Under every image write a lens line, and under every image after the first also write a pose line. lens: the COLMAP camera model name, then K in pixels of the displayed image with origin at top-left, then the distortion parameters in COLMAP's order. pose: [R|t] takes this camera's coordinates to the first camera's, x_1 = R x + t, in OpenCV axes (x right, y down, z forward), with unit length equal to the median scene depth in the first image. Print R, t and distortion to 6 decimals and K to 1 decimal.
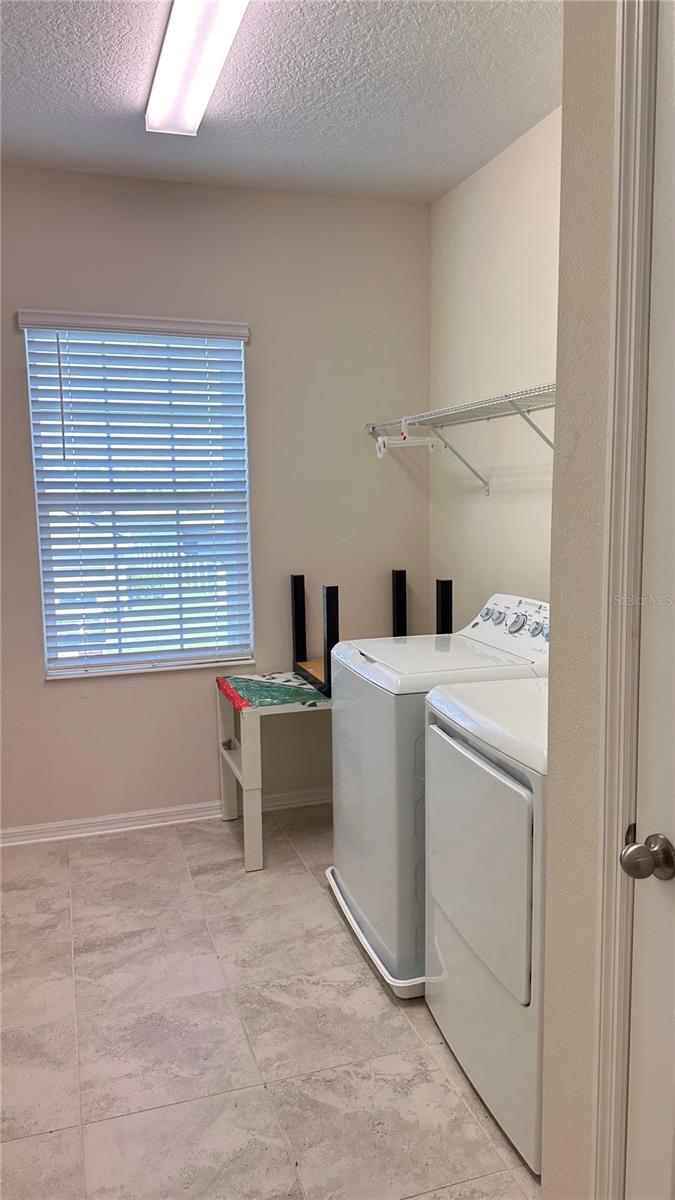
lens RADIAL K [[824.7, 0, 319.1], [0, 824.7, 599.0], [0, 0, 1]] dist [0.061915, -0.253769]
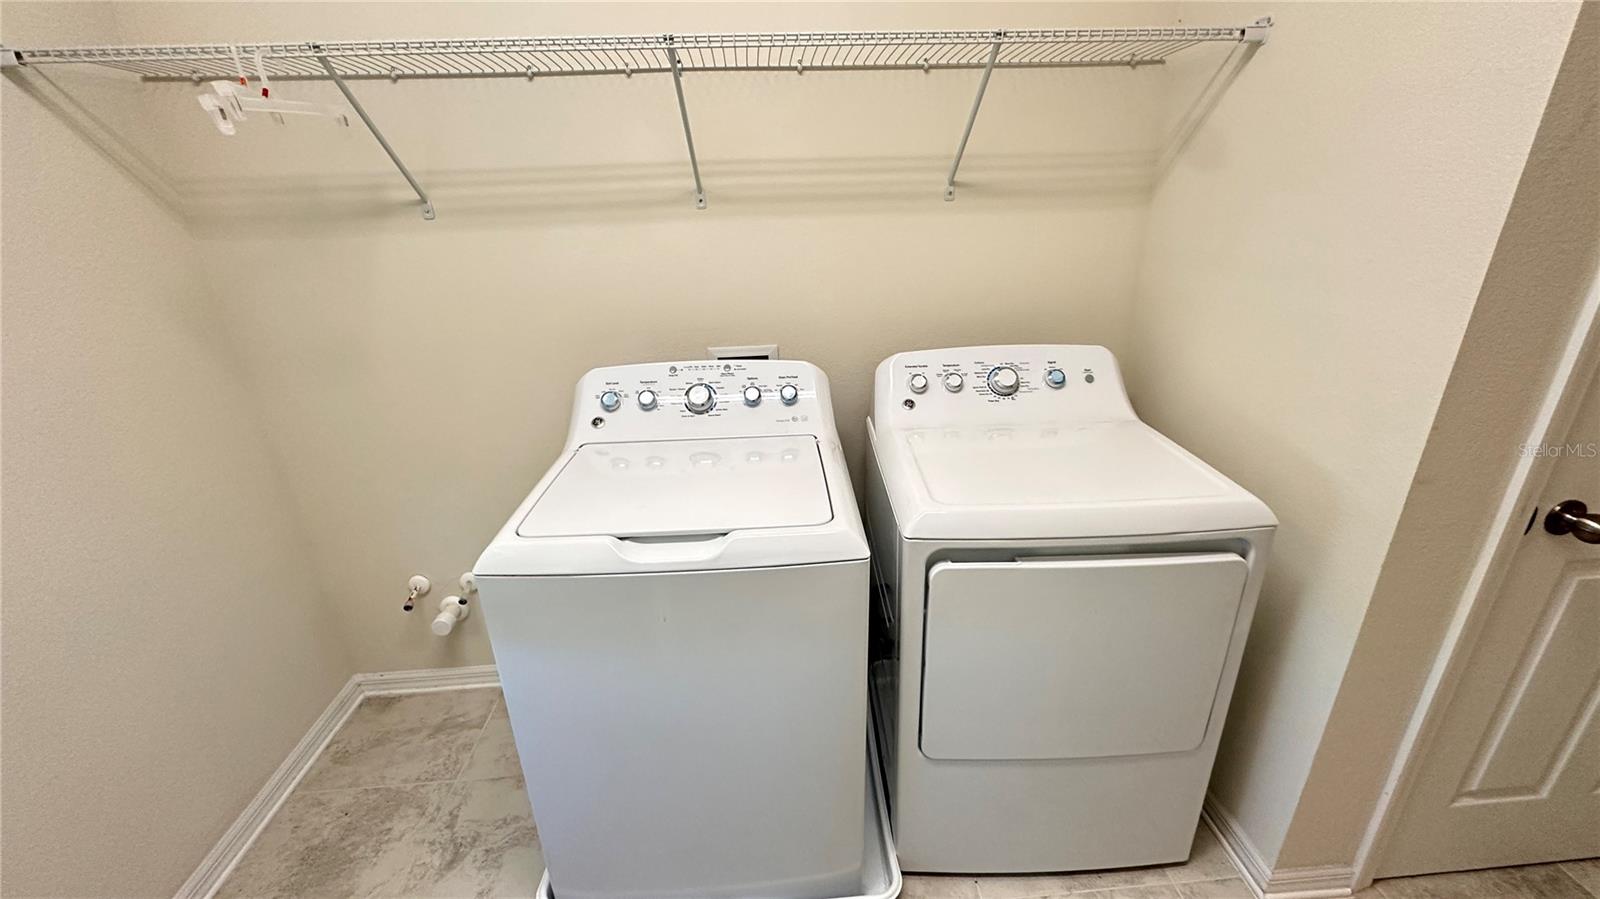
lens RADIAL K [[646.3, 0, 800.0], [0, 646.3, 449.5], [0, 0, 1]] dist [-0.000845, 0.000100]
pose [[0.244611, -0.354590, 0.902459, -0.220638], [0.138949, 0.933946, 0.329300, -0.083337], [-0.959614, 0.044845, 0.277723, 0.598514]]
